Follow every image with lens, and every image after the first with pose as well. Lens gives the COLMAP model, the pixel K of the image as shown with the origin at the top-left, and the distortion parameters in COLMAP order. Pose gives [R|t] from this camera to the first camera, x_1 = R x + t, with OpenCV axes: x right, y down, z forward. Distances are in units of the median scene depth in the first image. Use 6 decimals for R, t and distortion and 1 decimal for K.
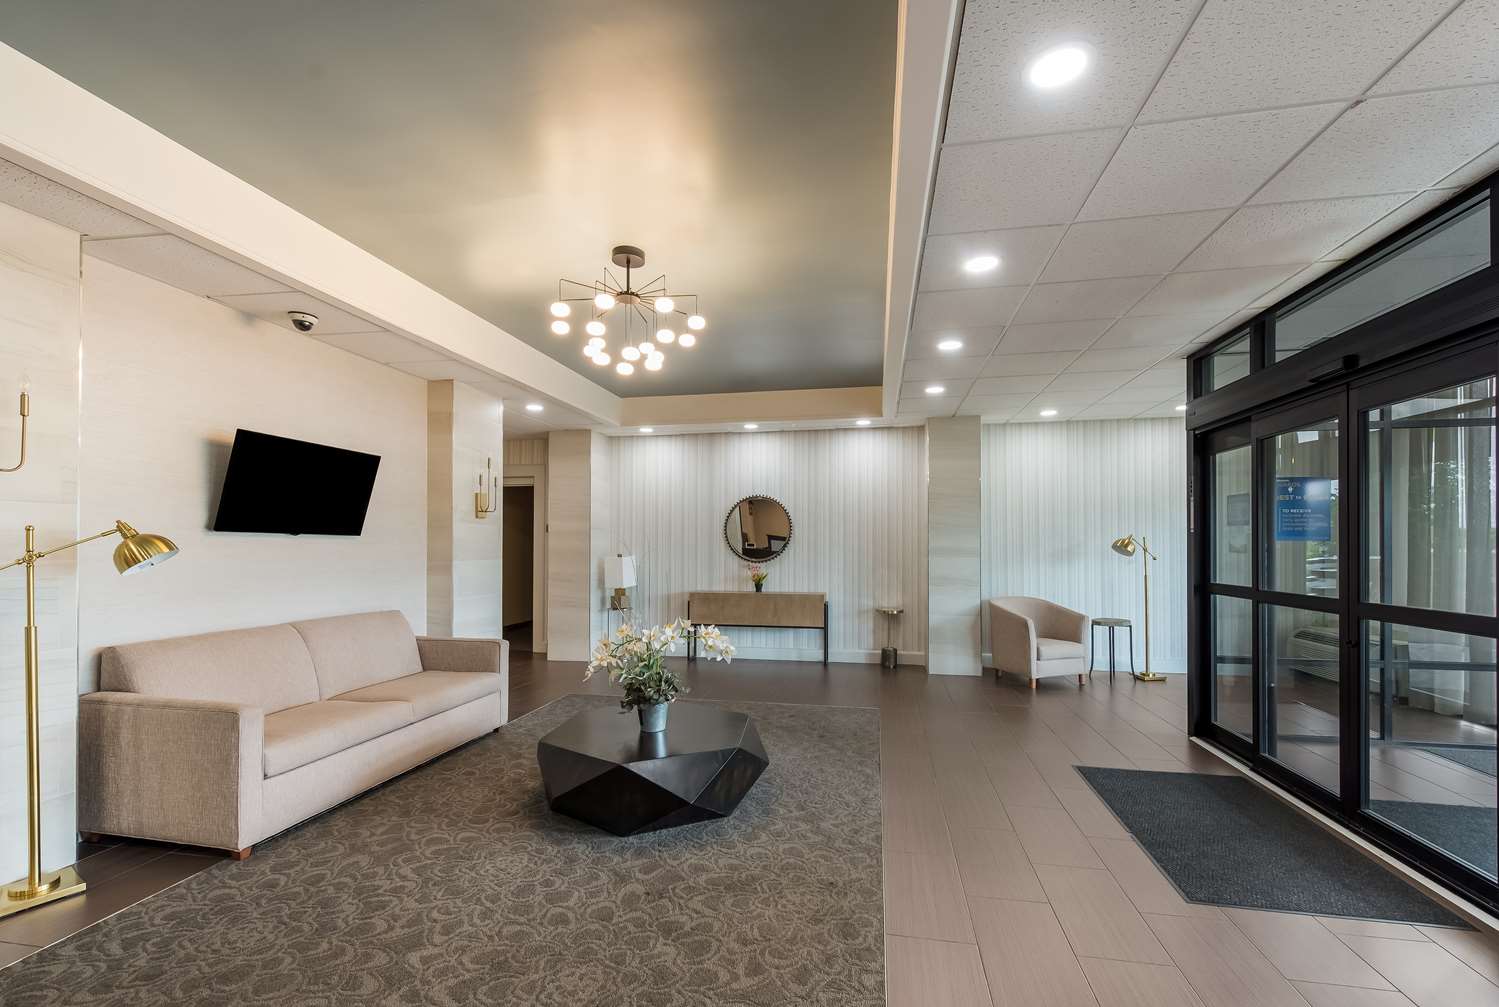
lens RADIAL K [[623.5, 0, 755.9], [0, 623.5, 537.1], [0, 0, 1]] dist [-0.001409, -0.001409]
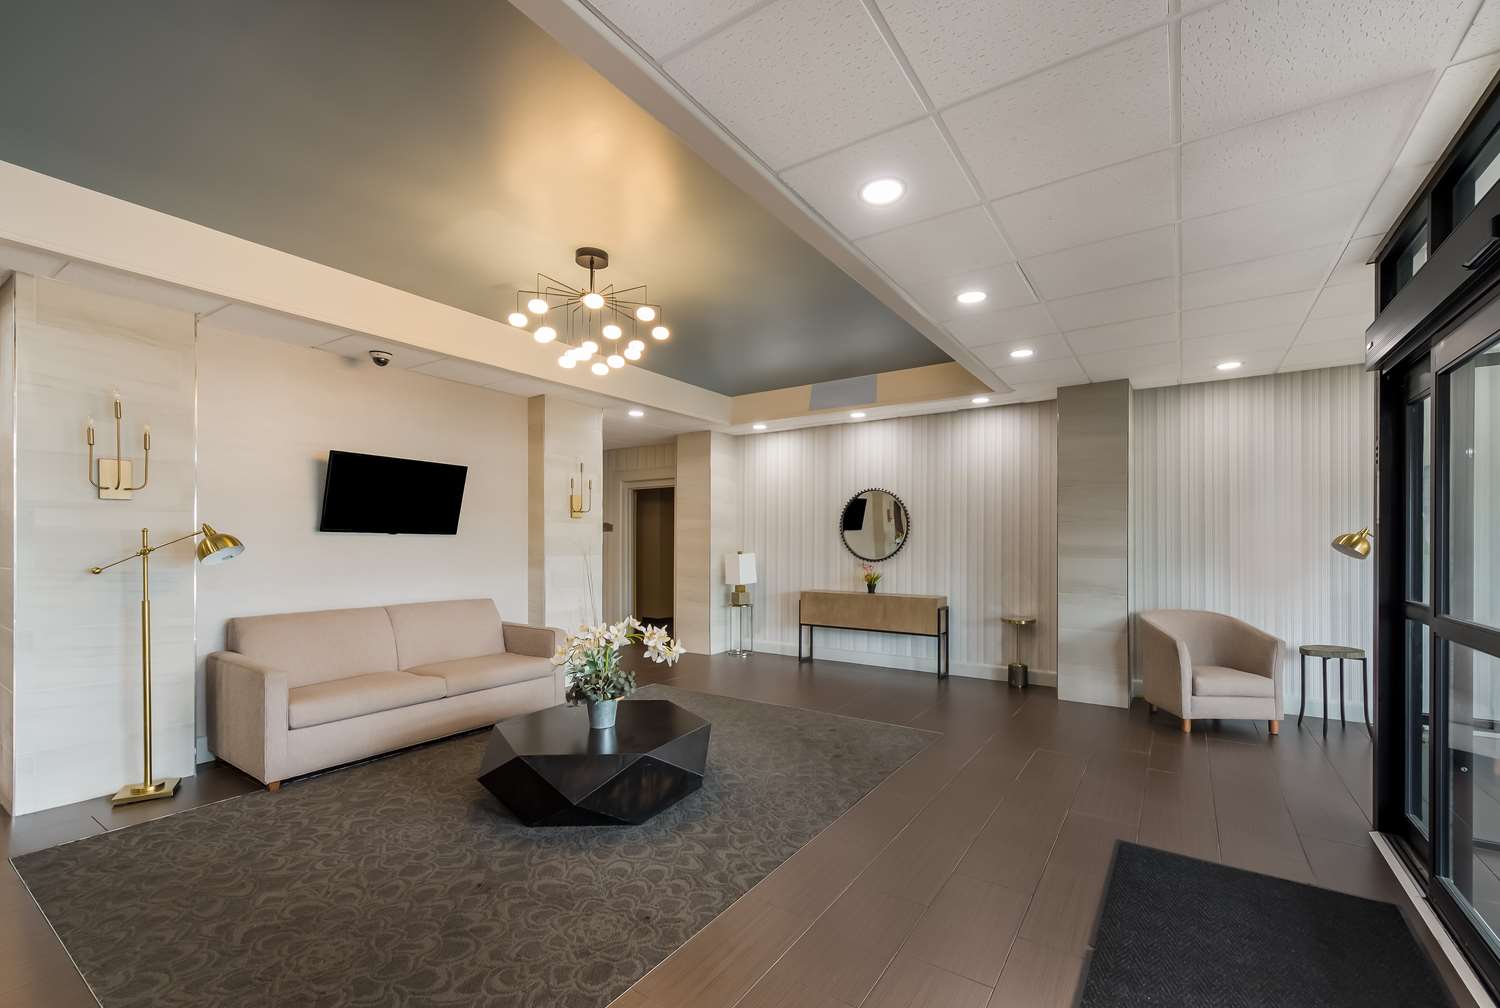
lens RADIAL K [[623.9, 0, 758.5], [0, 623.9, 538.2], [0, 0, 1]] dist [-0.001409, -0.001409]
pose [[0.922951, -0.001712, -0.384913, 0.352104], [0.003749, 0.999983, 0.004543, 0.001840], [0.384898, -0.005636, 0.922942, 0.132535]]
